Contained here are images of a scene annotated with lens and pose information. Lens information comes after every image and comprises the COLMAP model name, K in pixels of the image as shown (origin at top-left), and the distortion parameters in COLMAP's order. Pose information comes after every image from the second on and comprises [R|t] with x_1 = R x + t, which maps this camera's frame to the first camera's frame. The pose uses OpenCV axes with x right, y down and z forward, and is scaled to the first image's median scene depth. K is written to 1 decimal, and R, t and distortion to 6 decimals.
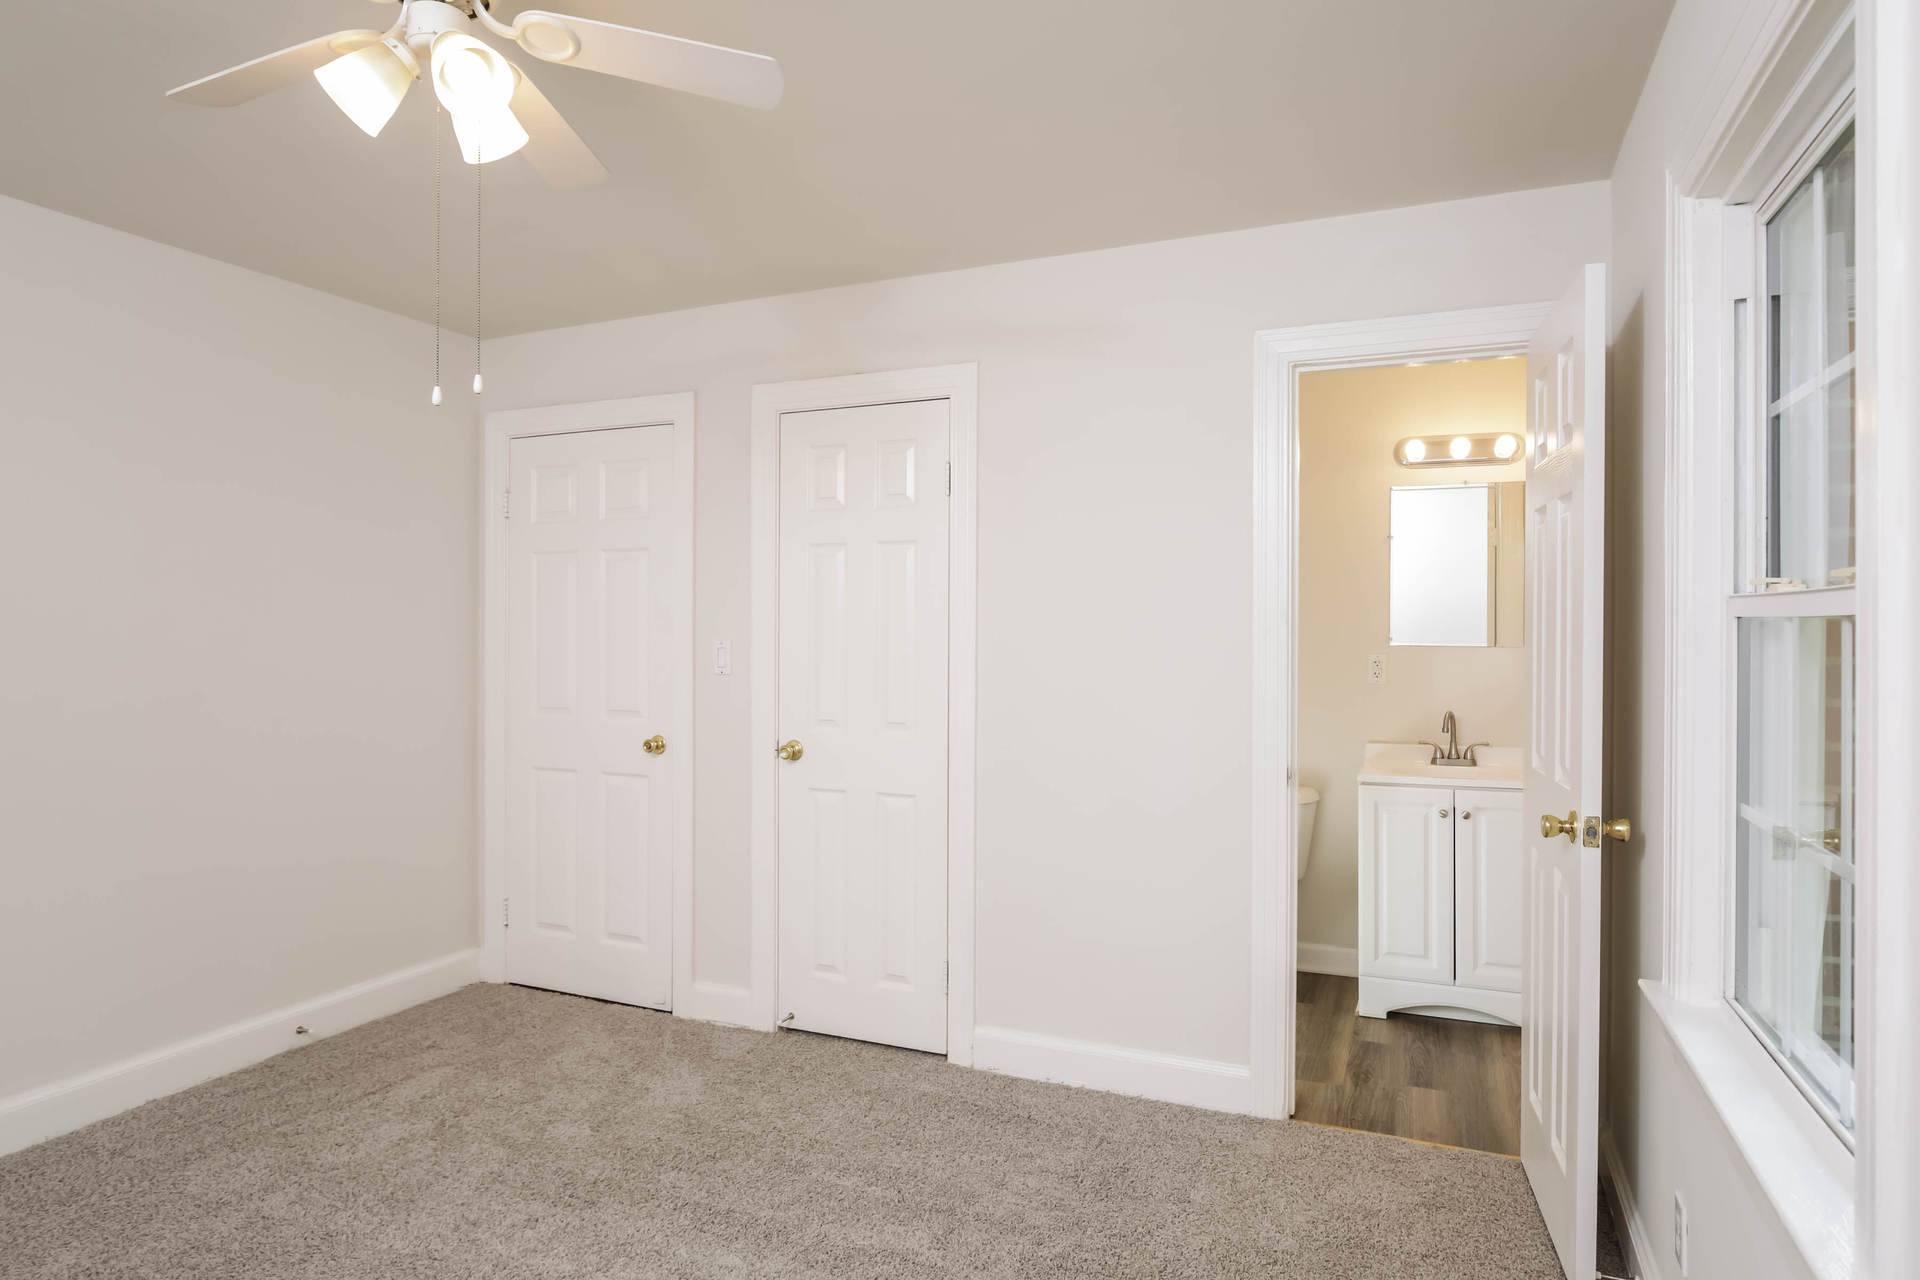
lens RADIAL K [[1078.5, 0, 965.1], [0, 1078.5, 627.1], [0, 0, 1]] dist [-0.017819, 0.004003]
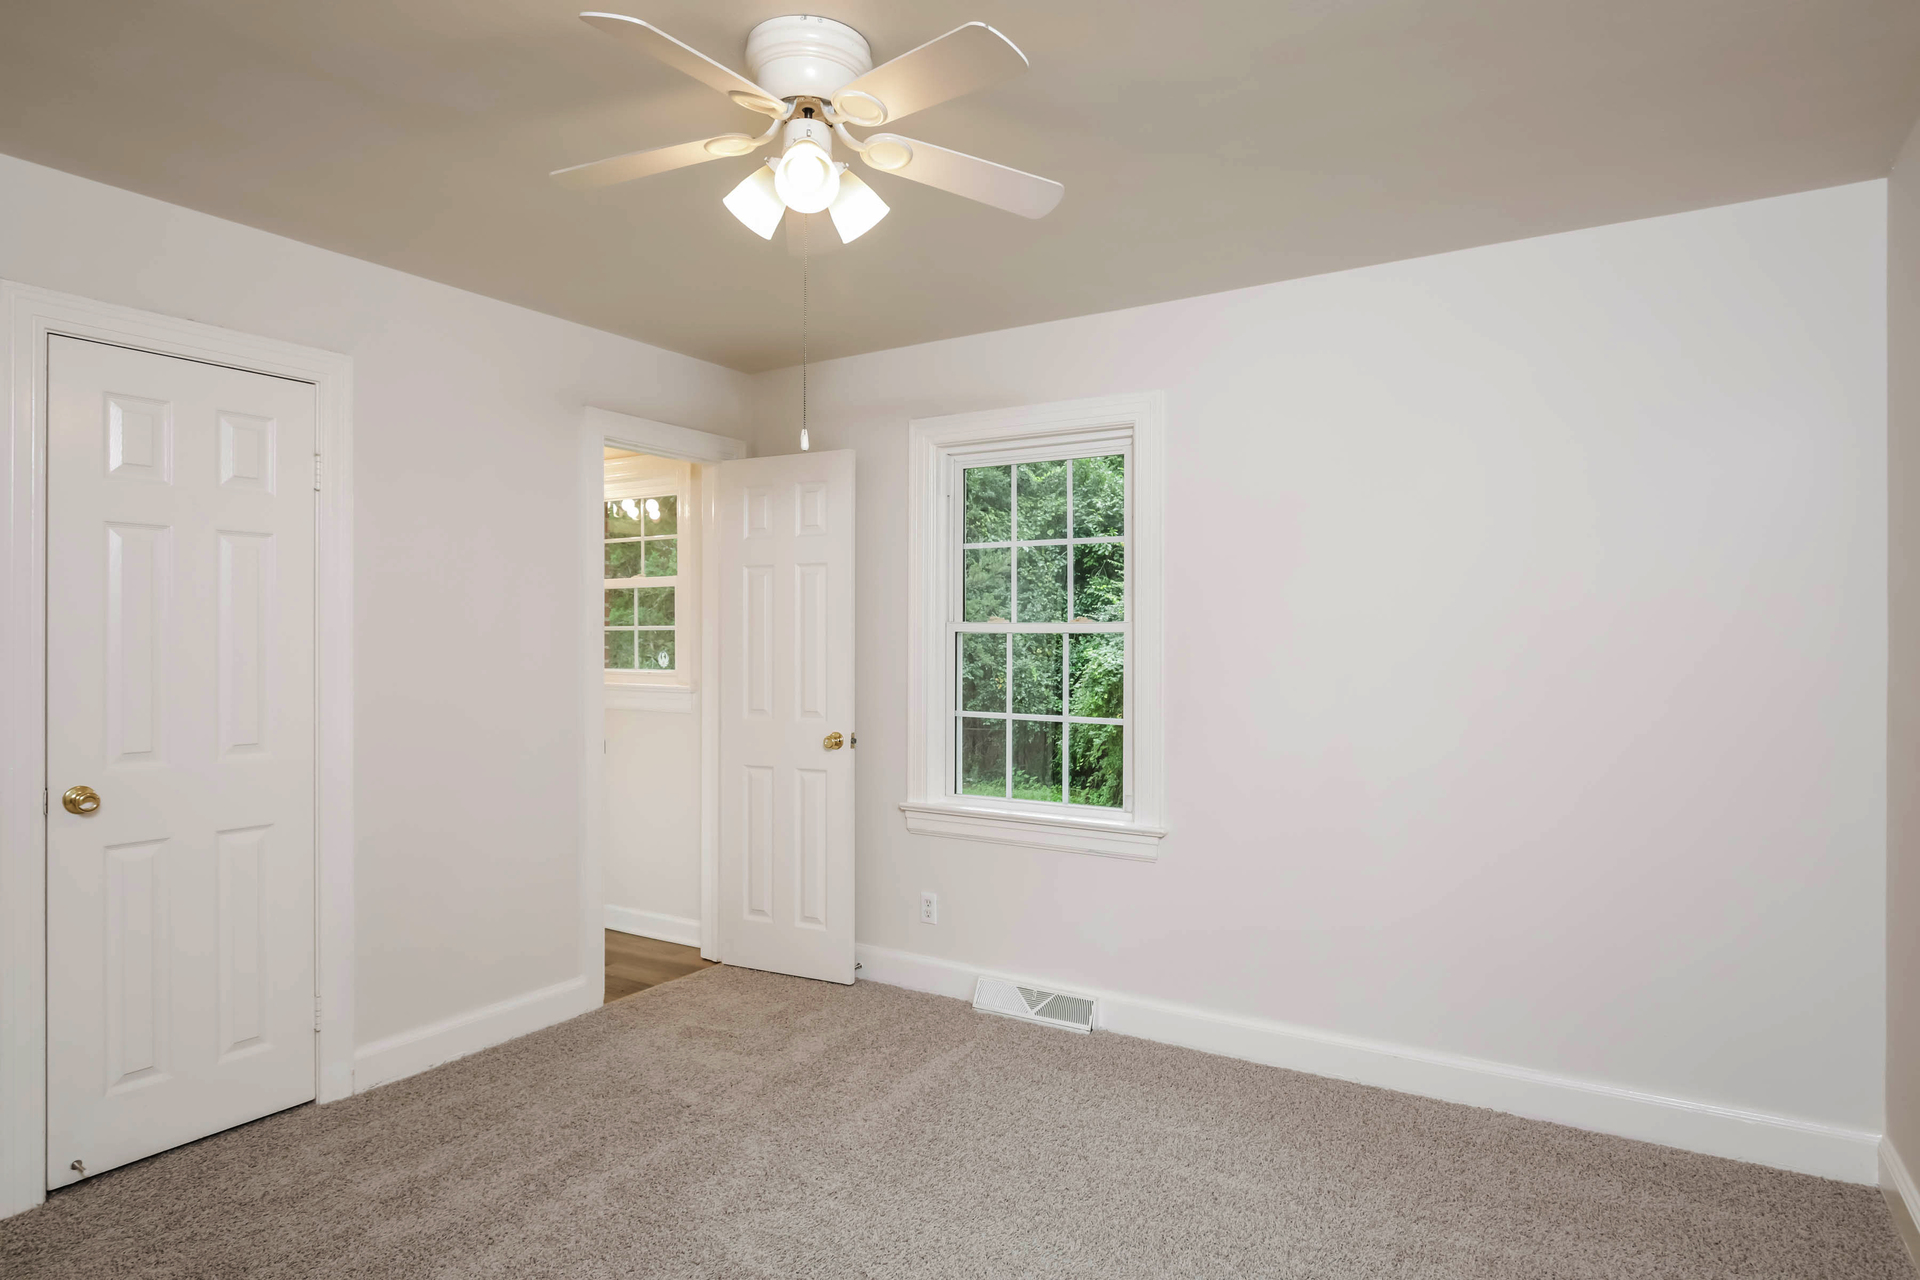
lens RADIAL K [[1078.5, 0, 976.3], [0, 1078.5, 645.9], [0, 0, 1]] dist [-0.017819, 0.004003]
pose [[0.131104, 0.001043, 0.991368, -0.850526], [0.004348, 0.999989, -0.001628, 0.015181], [-0.991359, 0.004524, 0.131098, 0.321857]]
